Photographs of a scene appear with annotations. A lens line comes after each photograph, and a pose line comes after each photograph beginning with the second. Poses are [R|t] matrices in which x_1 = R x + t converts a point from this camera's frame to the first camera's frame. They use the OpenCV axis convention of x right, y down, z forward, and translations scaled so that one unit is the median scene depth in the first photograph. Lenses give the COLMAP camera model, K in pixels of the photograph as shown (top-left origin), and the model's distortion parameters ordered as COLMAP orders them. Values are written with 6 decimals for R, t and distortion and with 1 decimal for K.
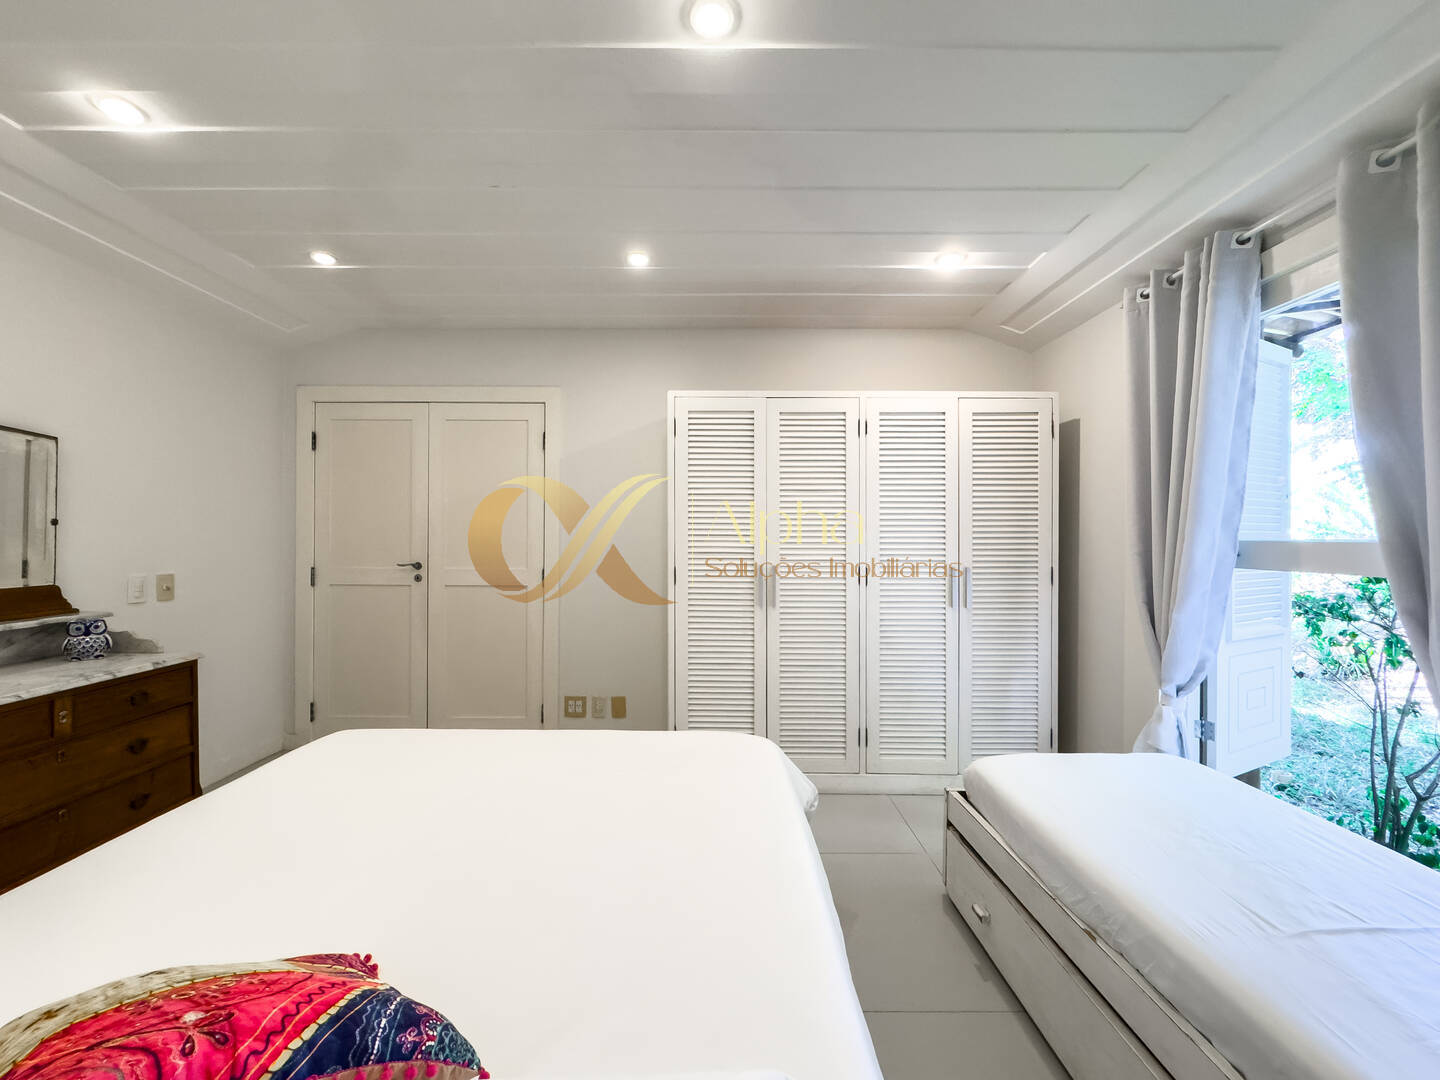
lens RADIAL K [[582.6, 0, 715.3], [0, 582.6, 538.5], [0, 0, 1]] dist [0.002456, -0.000129]
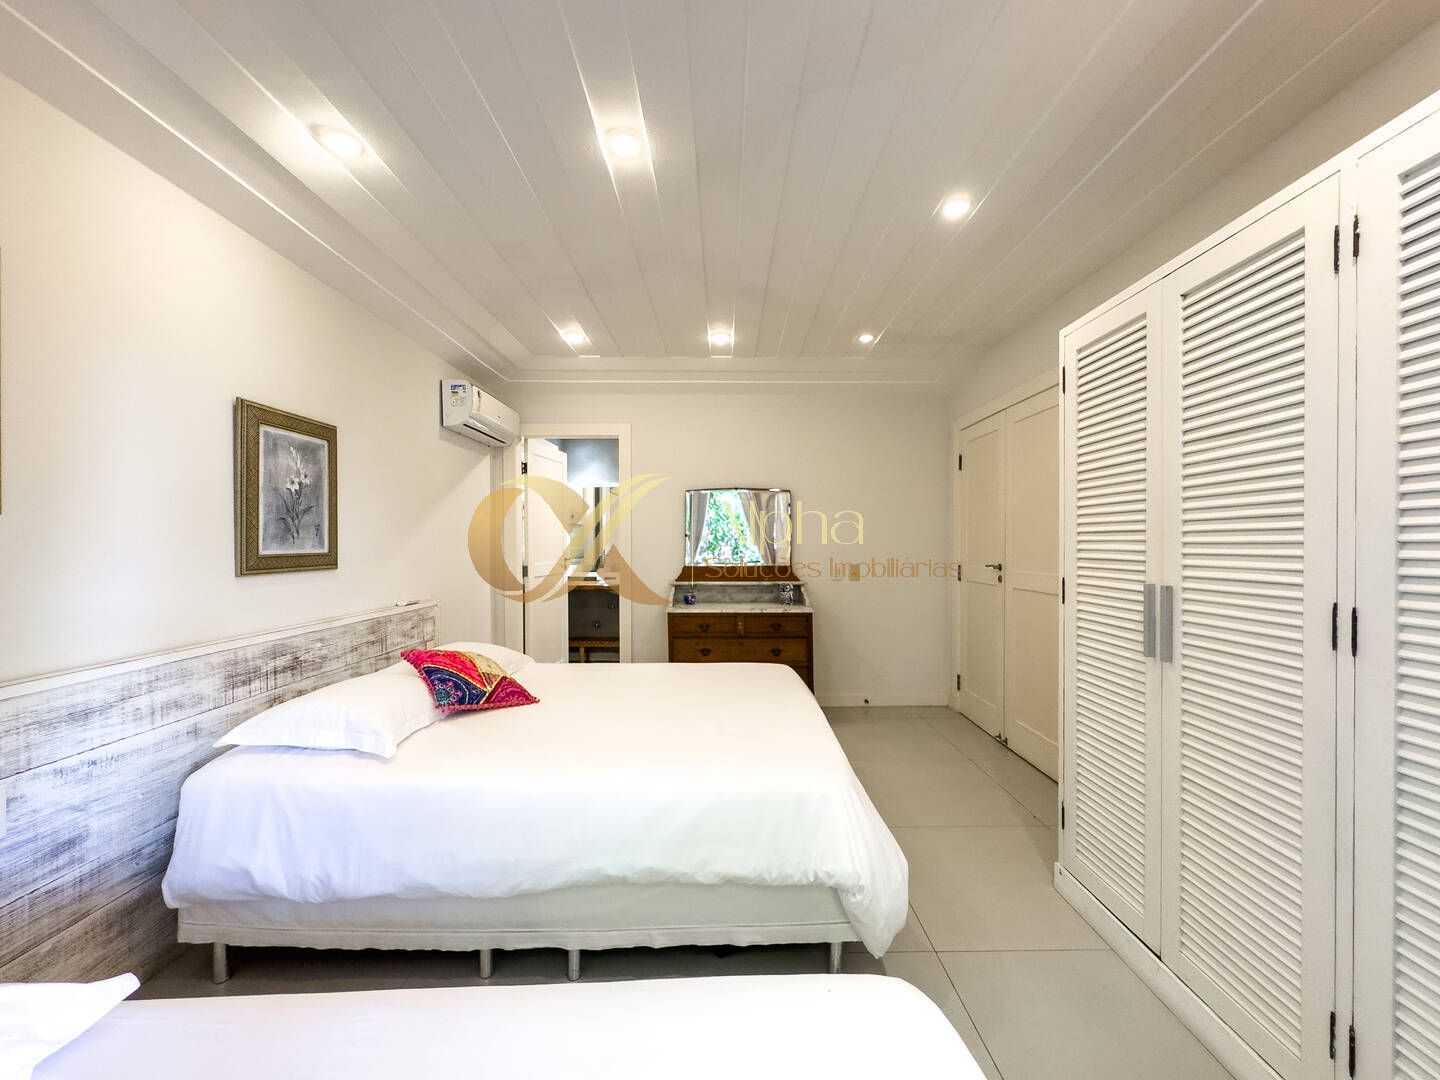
lens RADIAL K [[582.6, 0, 725.7], [0, 582.6, 543.0], [0, 0, 1]] dist [0.002456, -0.000129]
pose [[0.014303, -0.003575, -0.999891, 0.631491], [-0.002483, 0.999990, -0.003611, 0.009976], [0.999895, 0.002534, 0.014294, 0.582083]]
